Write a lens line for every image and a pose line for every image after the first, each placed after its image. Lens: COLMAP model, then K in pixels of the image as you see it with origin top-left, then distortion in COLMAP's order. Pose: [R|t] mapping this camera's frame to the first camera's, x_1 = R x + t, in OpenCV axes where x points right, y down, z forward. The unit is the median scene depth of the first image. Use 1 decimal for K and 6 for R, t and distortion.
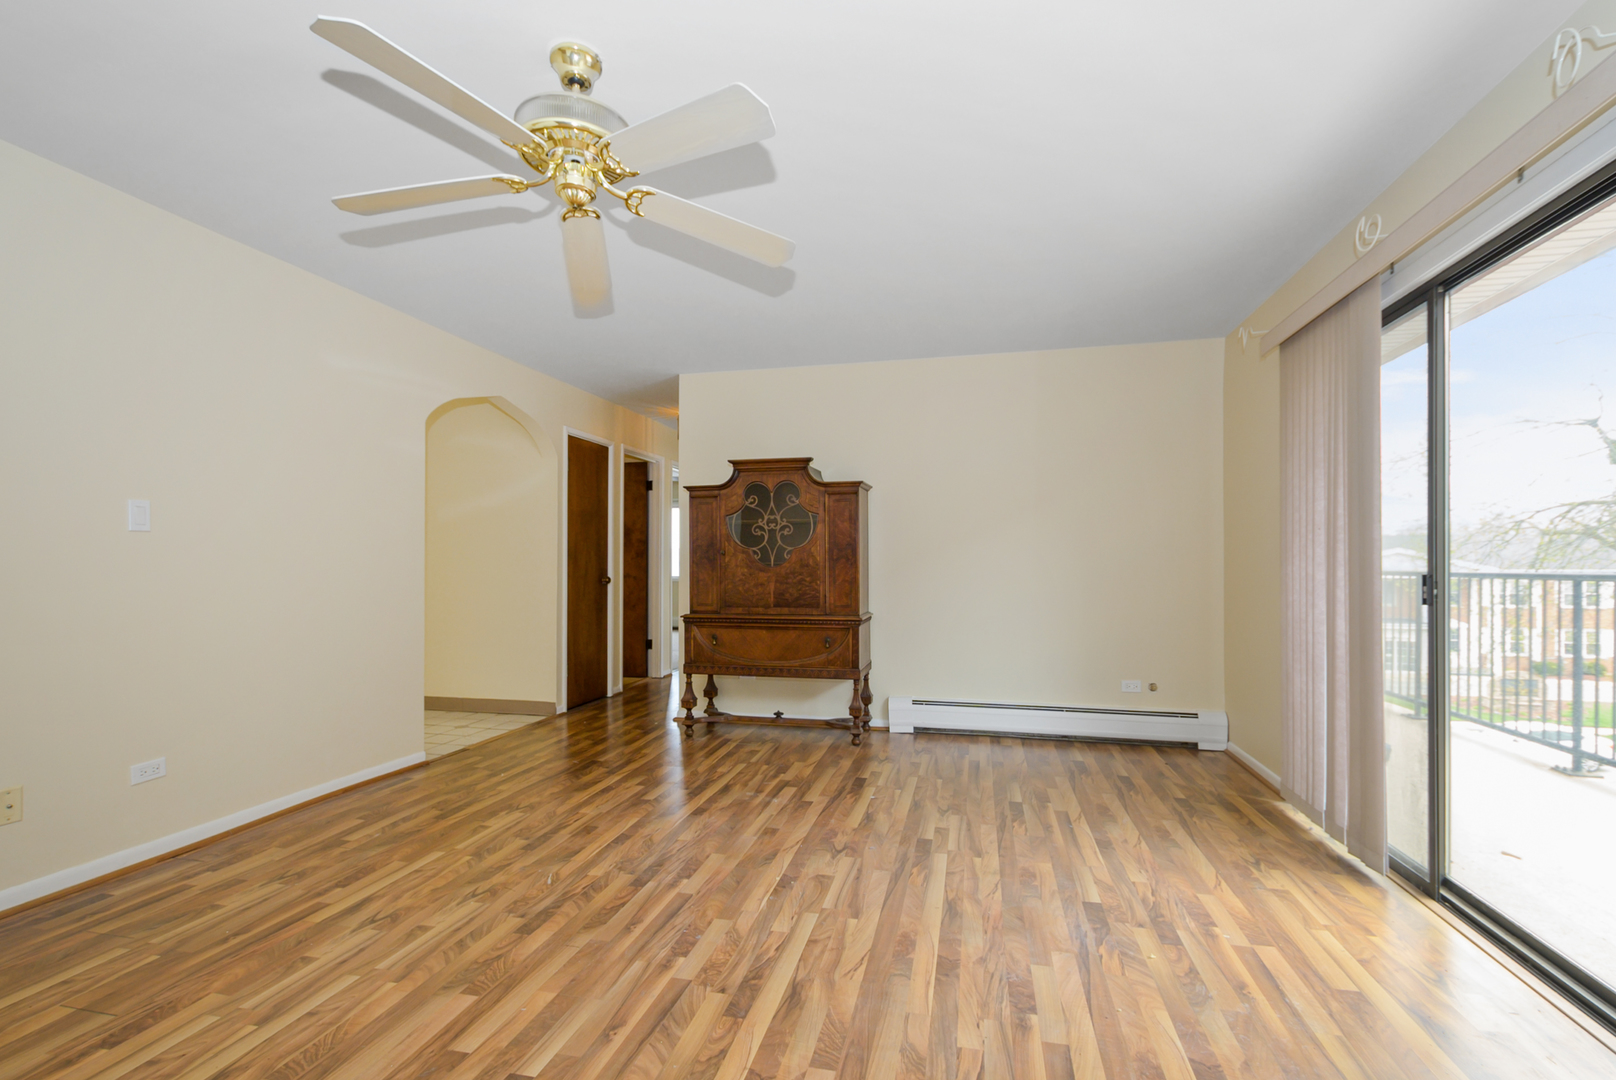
lens RADIAL K [[762.8, 0, 799.4], [0, 762.8, 566.2], [0, 0, 1]] dist [0.011762, -0.005715]
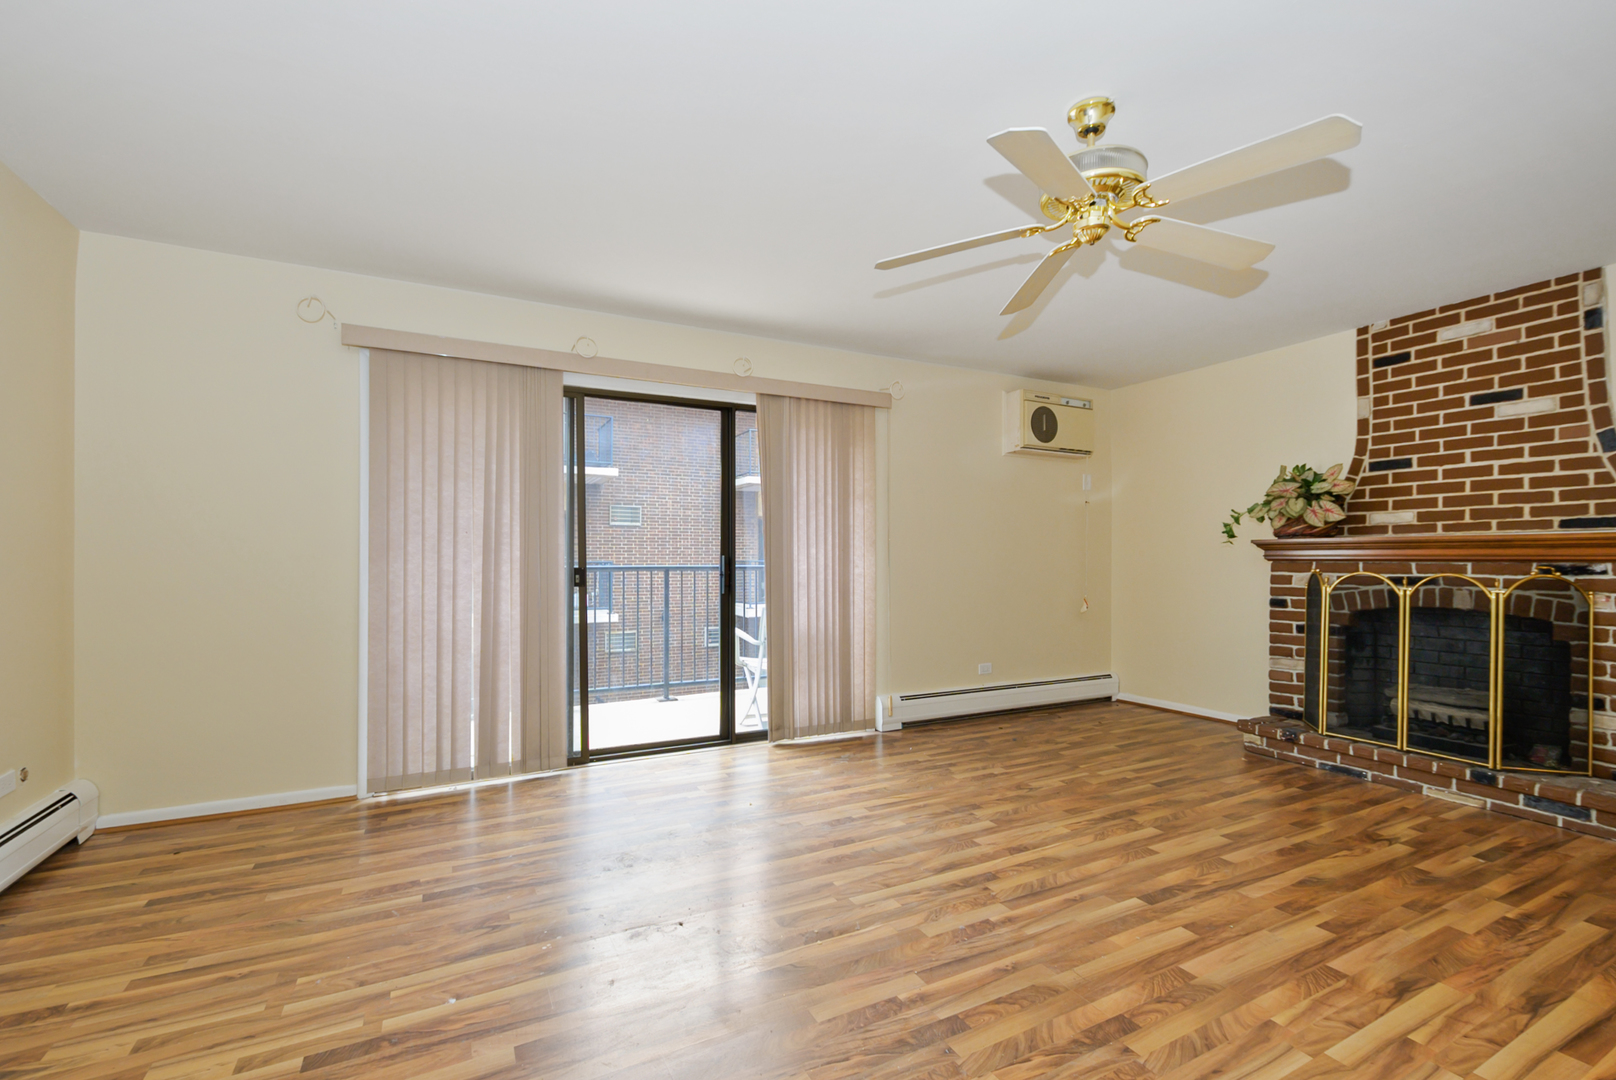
lens RADIAL K [[762.8, 0, 799.4], [0, 762.8, 566.2], [0, 0, 1]] dist [0.011762, -0.005715]
pose [[-0.685888, -0.009236, 0.727648, -0.735052], [-0.000111, 0.999921, 0.012587, -0.021284], [-0.727707, 0.008552, -0.685835, 1.874689]]
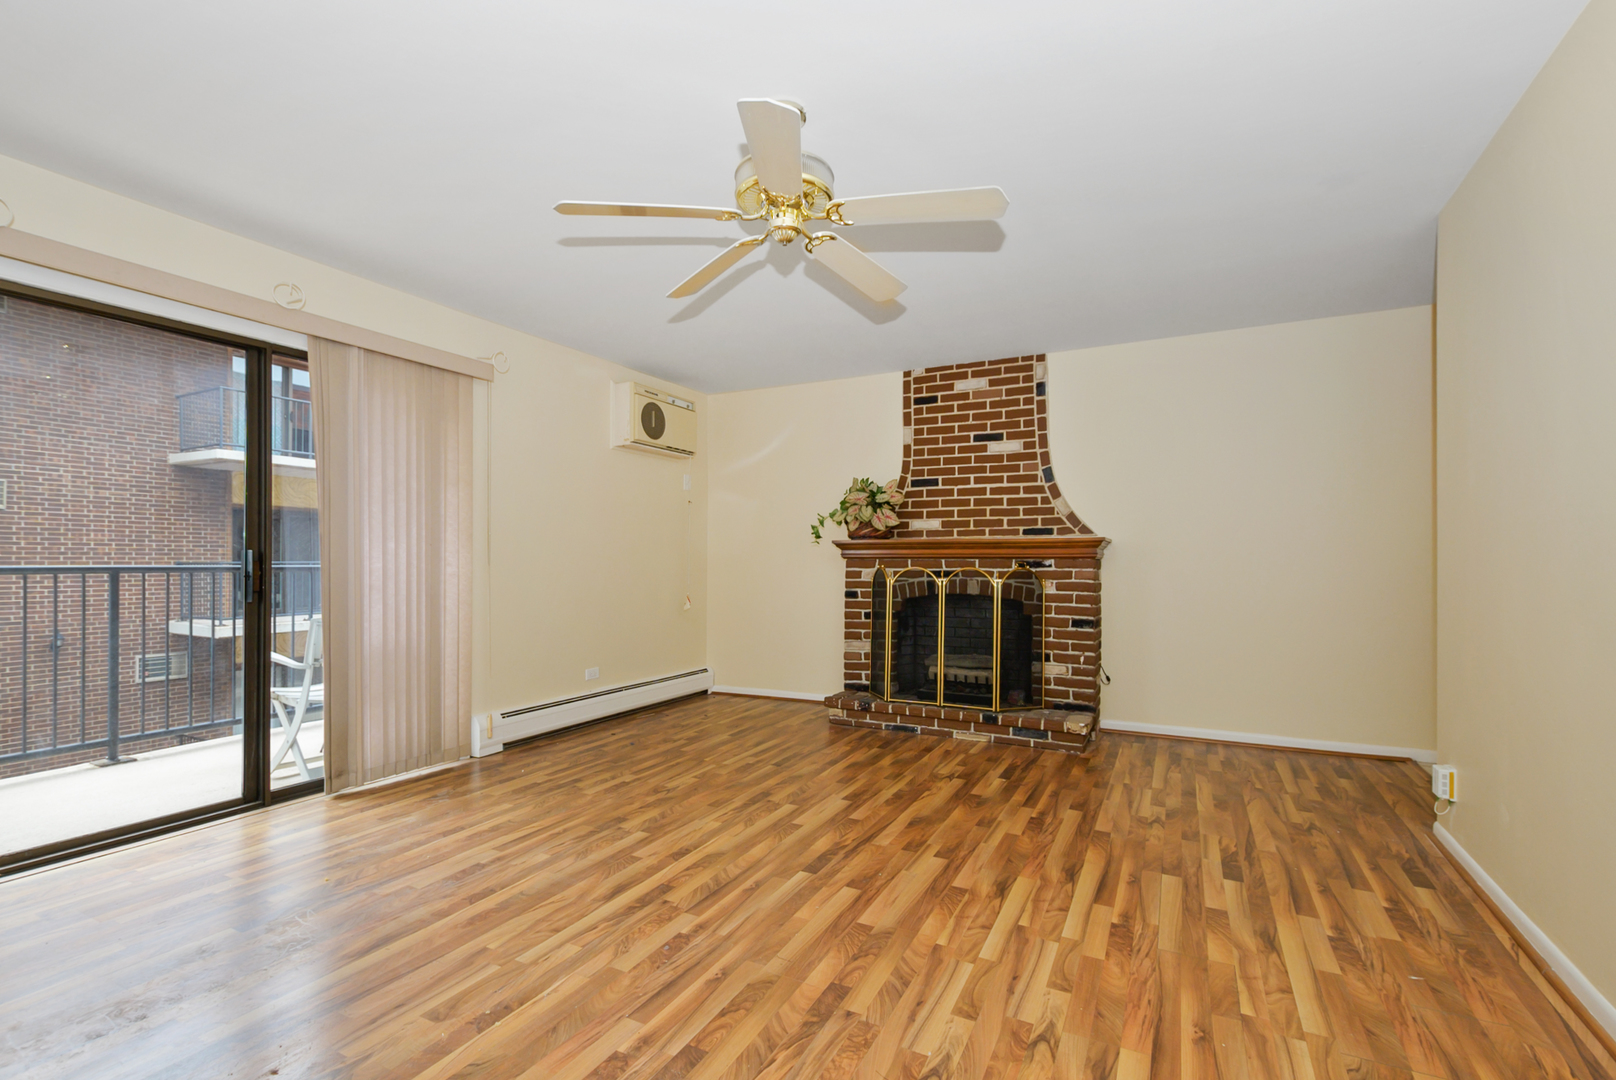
lens RADIAL K [[762.5, 0, 861.1], [0, 762.5, 567.5], [0, 0, 1]] dist [0.010205, -0.004416]
pose [[-0.987727, -0.002566, 0.156171, -0.535317], [-0.000976, 0.999947, 0.010255, -0.007286], [-0.156189, 0.009977, -0.987677, 1.907909]]
